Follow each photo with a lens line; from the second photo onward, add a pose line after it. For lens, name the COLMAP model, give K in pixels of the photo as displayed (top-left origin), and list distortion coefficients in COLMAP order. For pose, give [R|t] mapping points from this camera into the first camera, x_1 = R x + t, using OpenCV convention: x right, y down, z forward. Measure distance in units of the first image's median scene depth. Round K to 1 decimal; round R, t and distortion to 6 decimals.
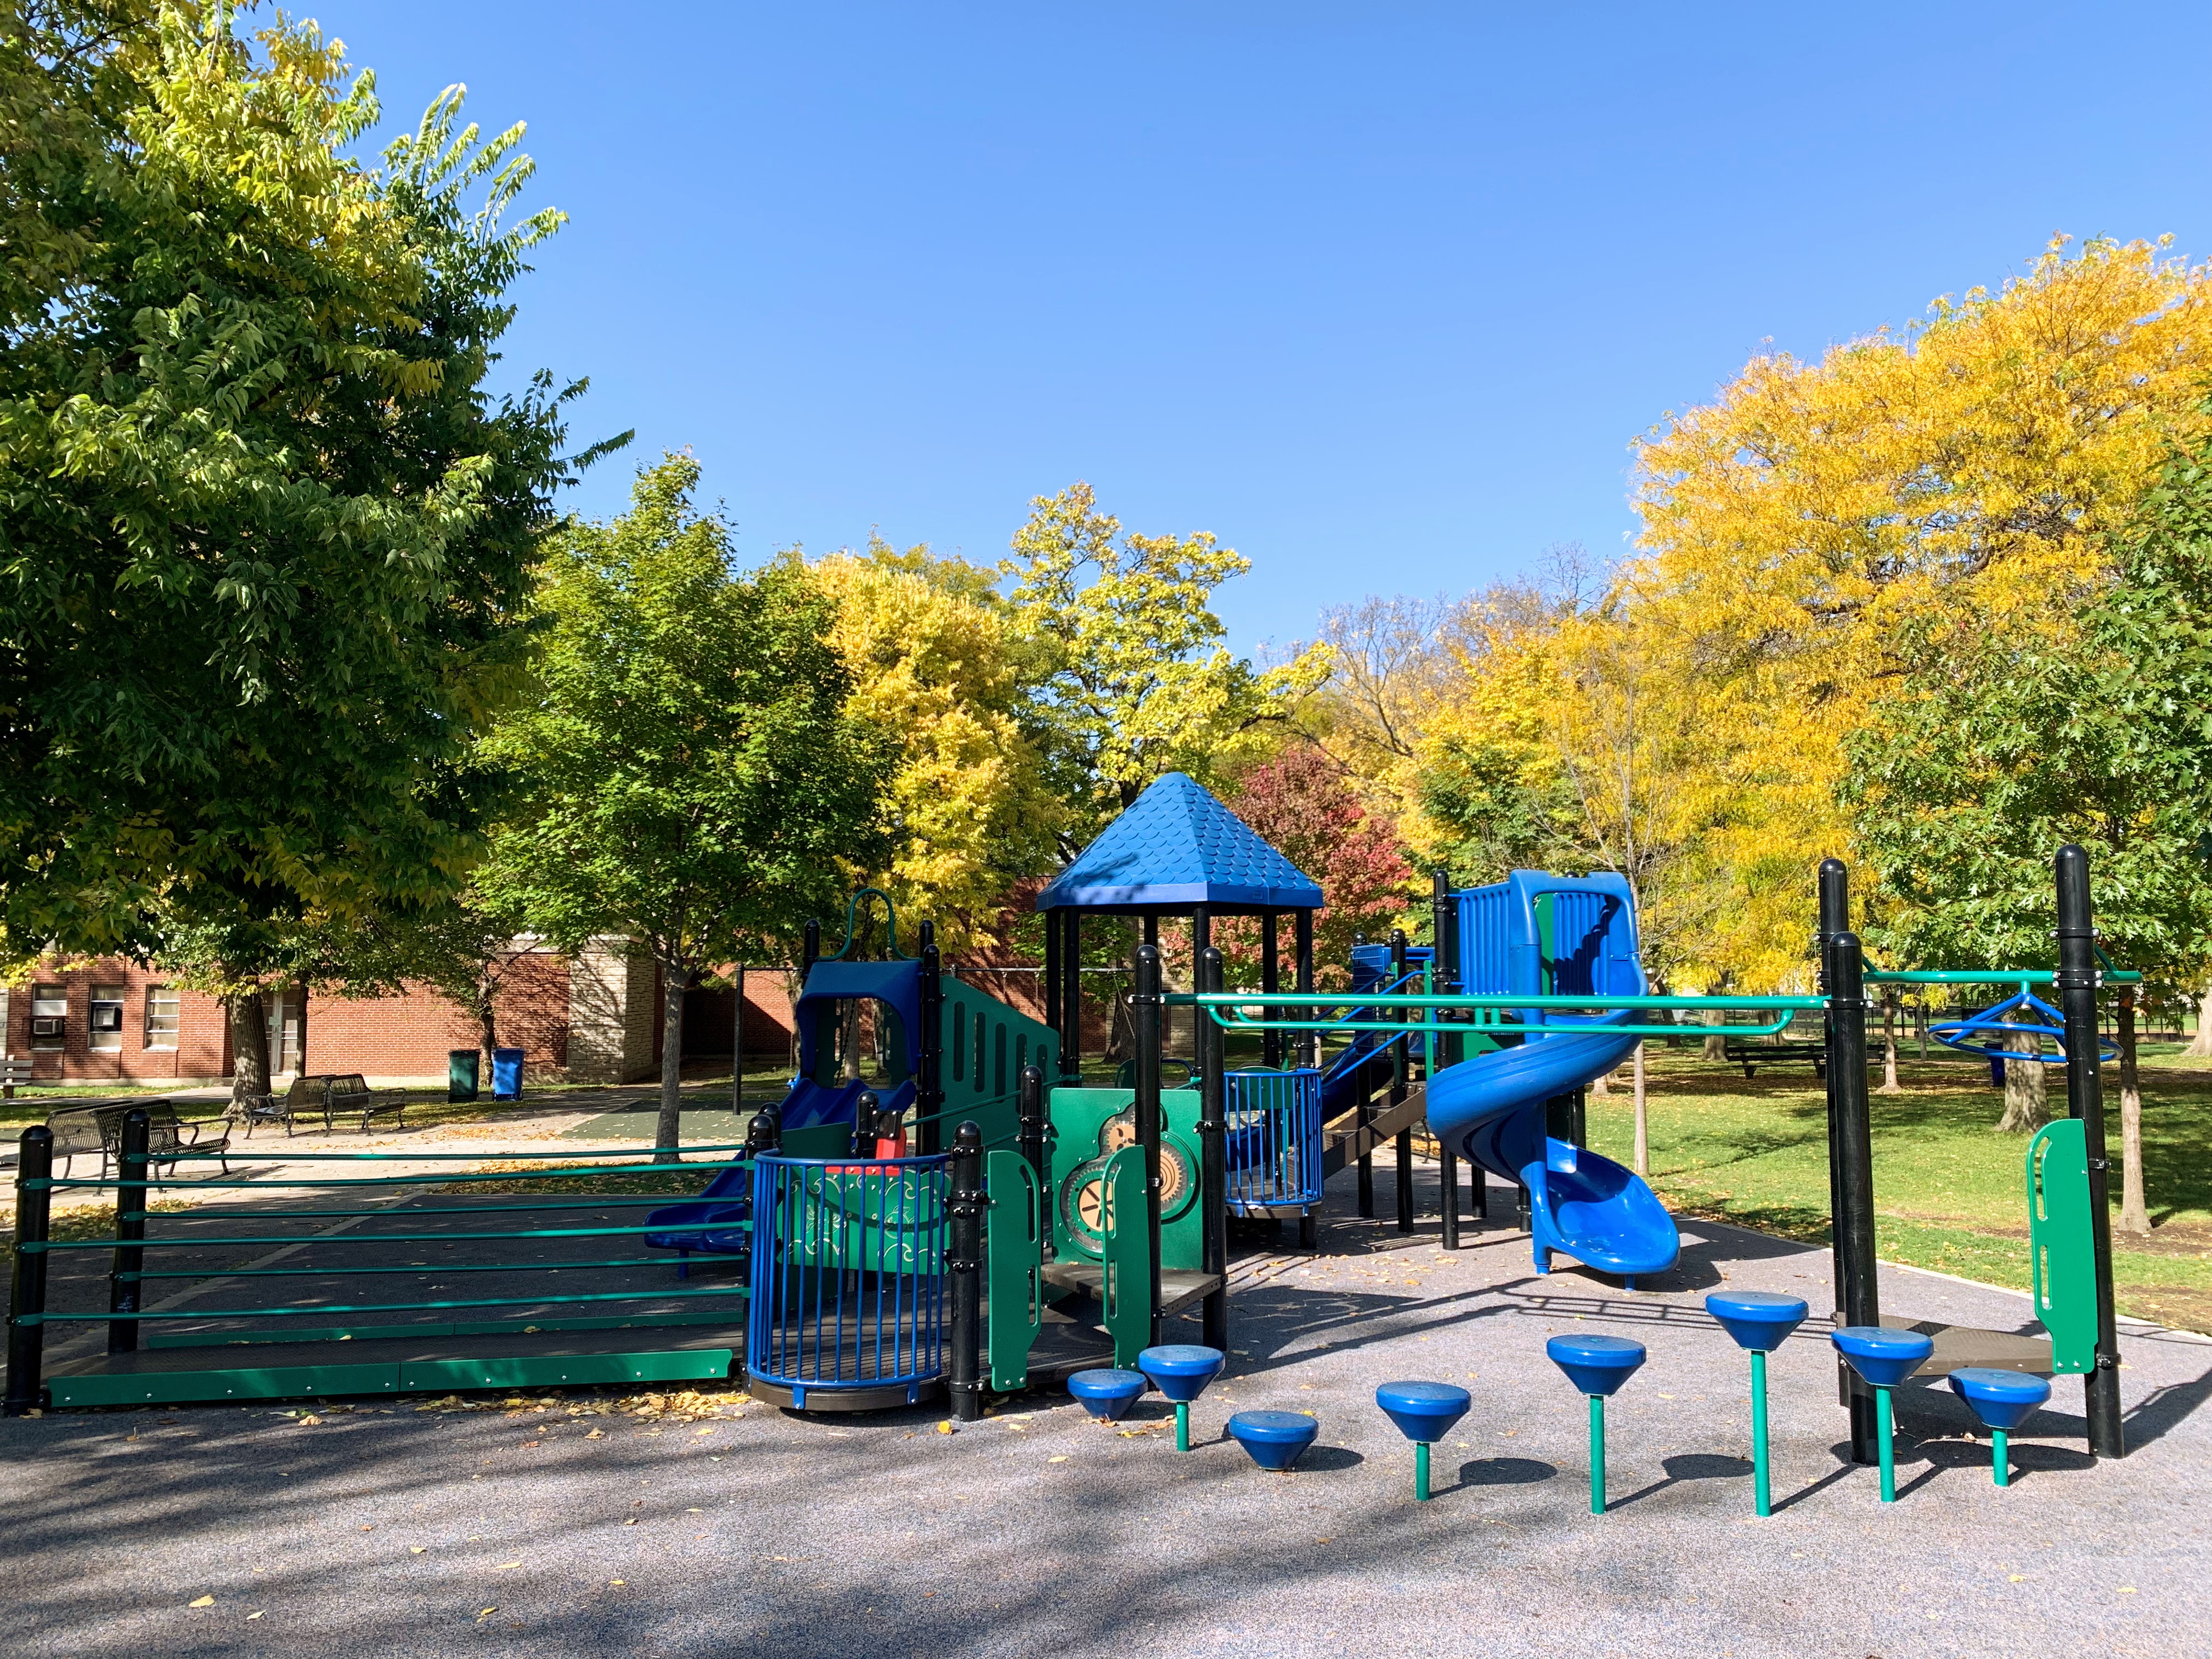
lens RADIAL K [[1670.4, 0, 1102.1], [0, 1670.4, 831.5], [0, 0, 1]] dist [0.016186, -0.004554]
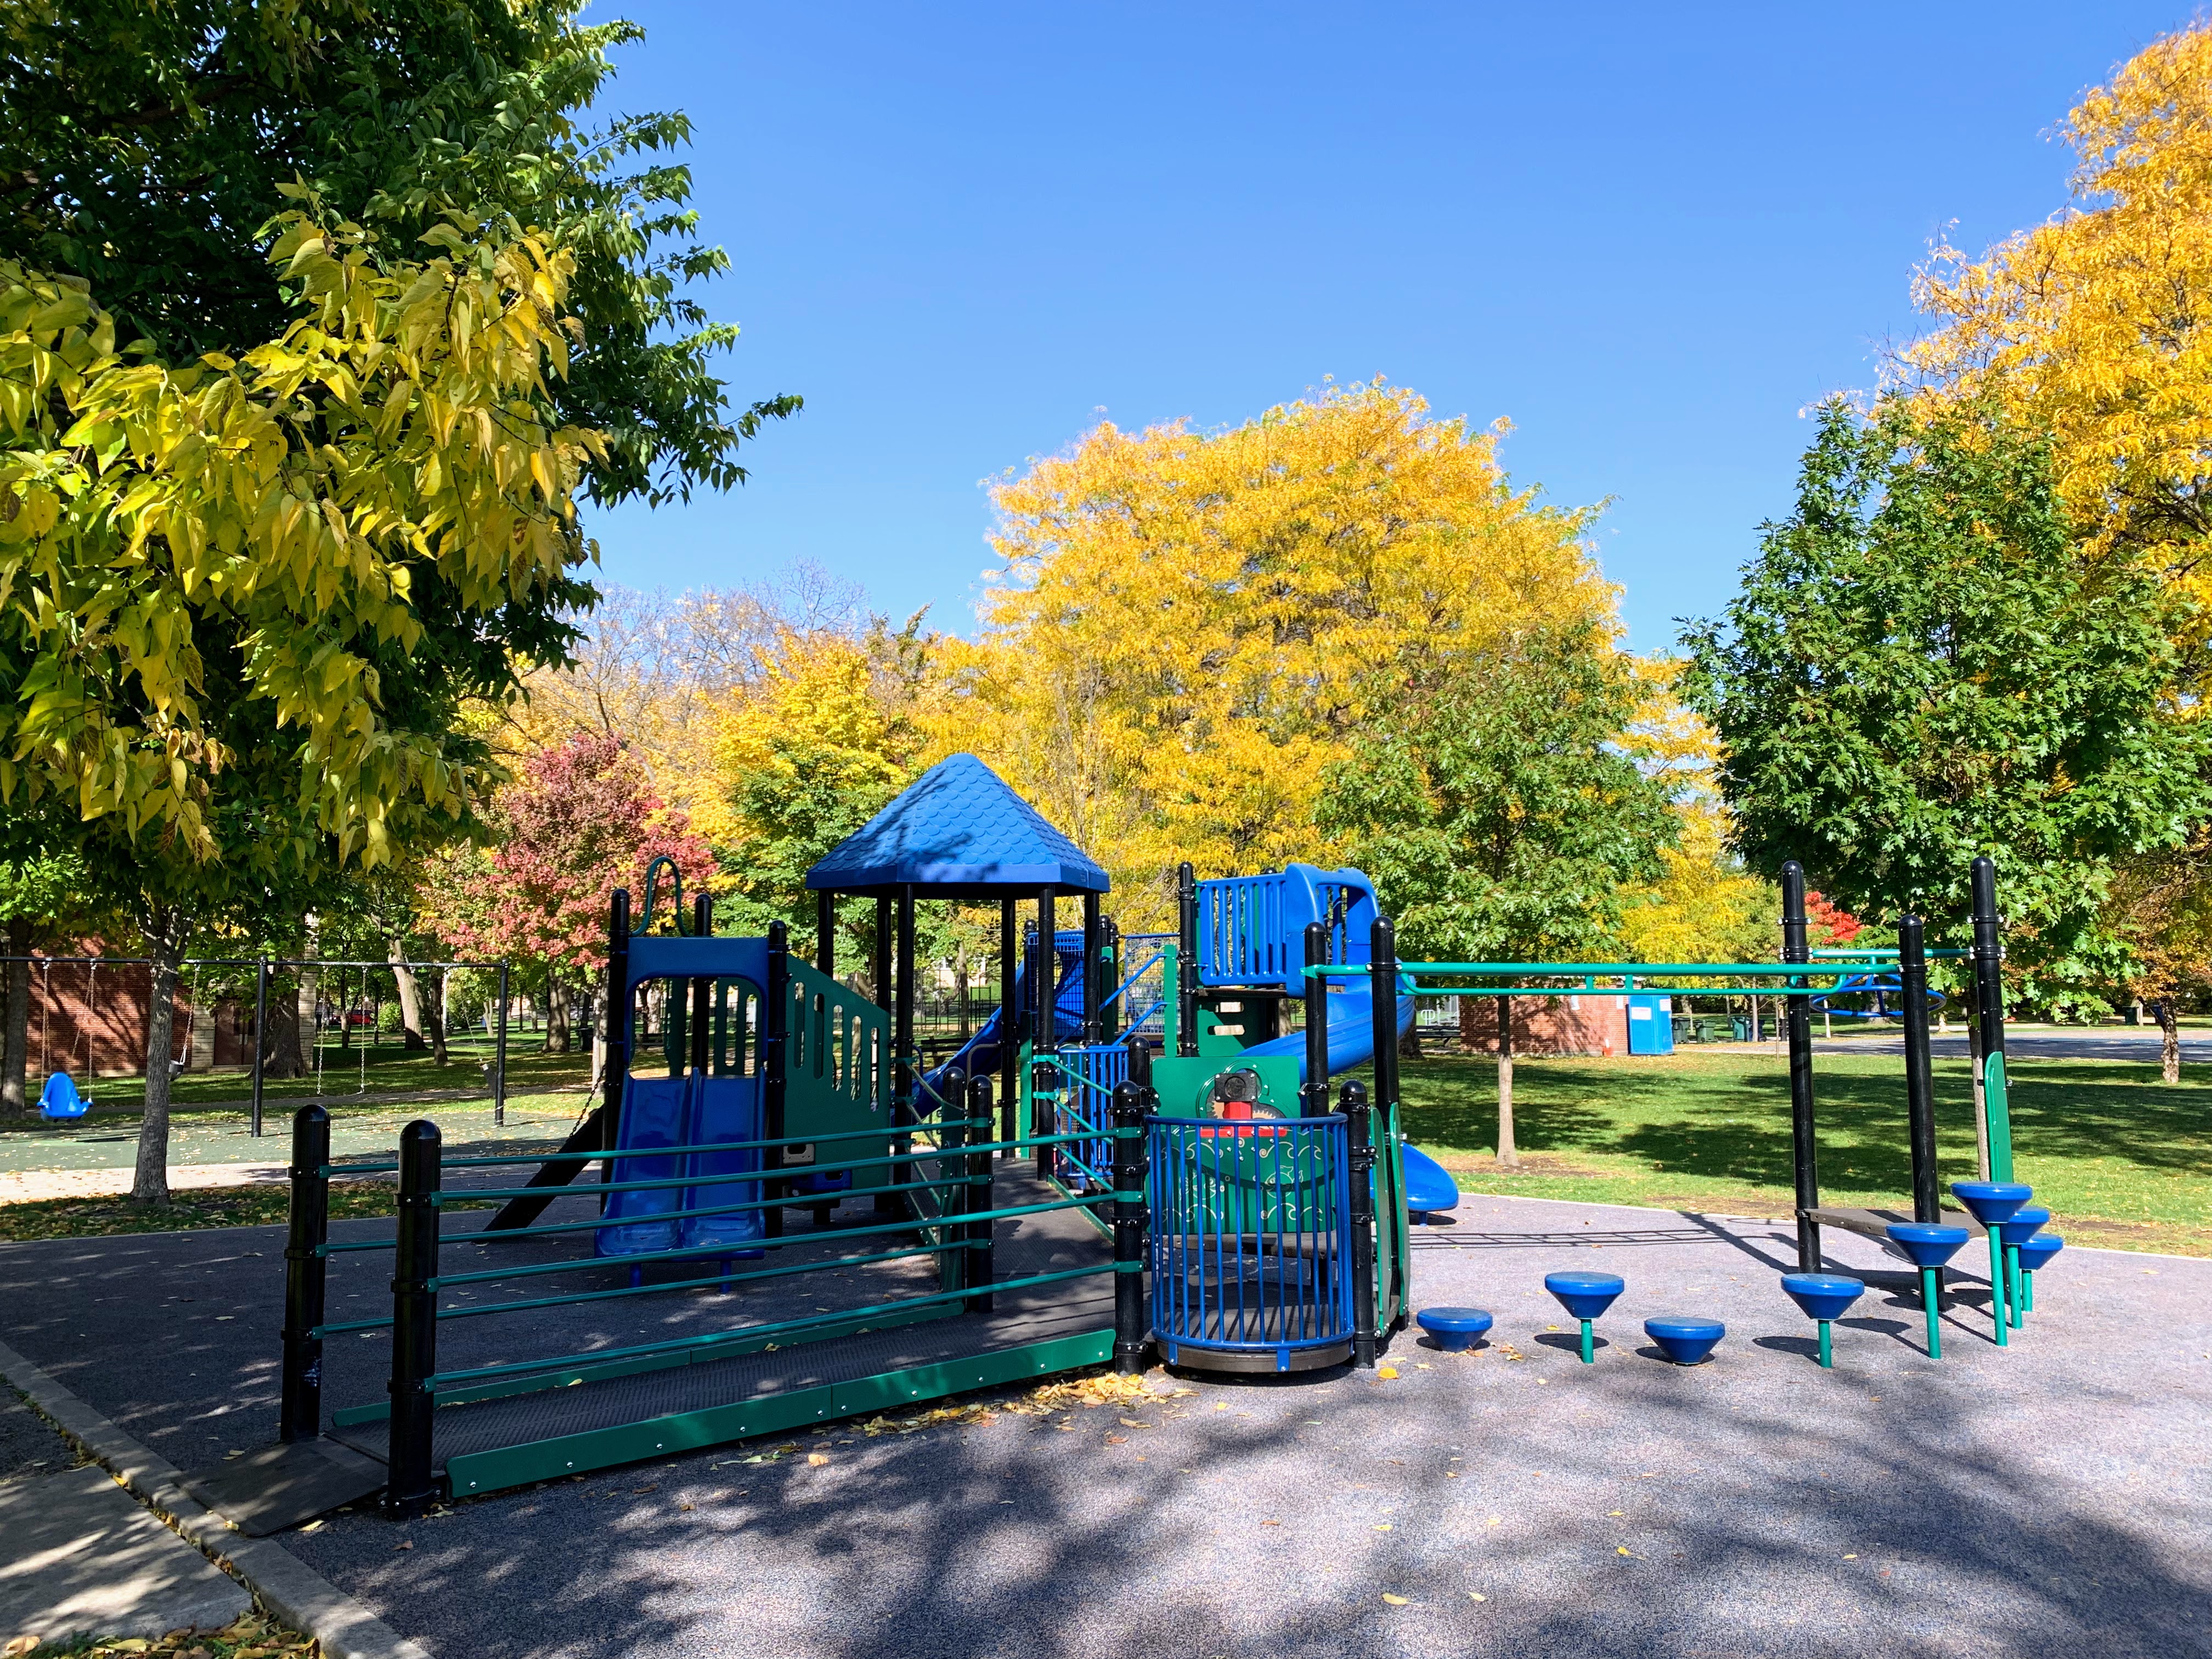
lens RADIAL K [[1670.4, 0, 1063.1], [0, 1670.4, 816.4], [0, 0, 1]] dist [0.016186, -0.004554]
pose [[0.842155, 0.053670, 0.536557, -0.201453], [-0.046214, 0.998557, -0.027347, 0.011984], [-0.537251, -0.001766, 0.843421, 0.056399]]
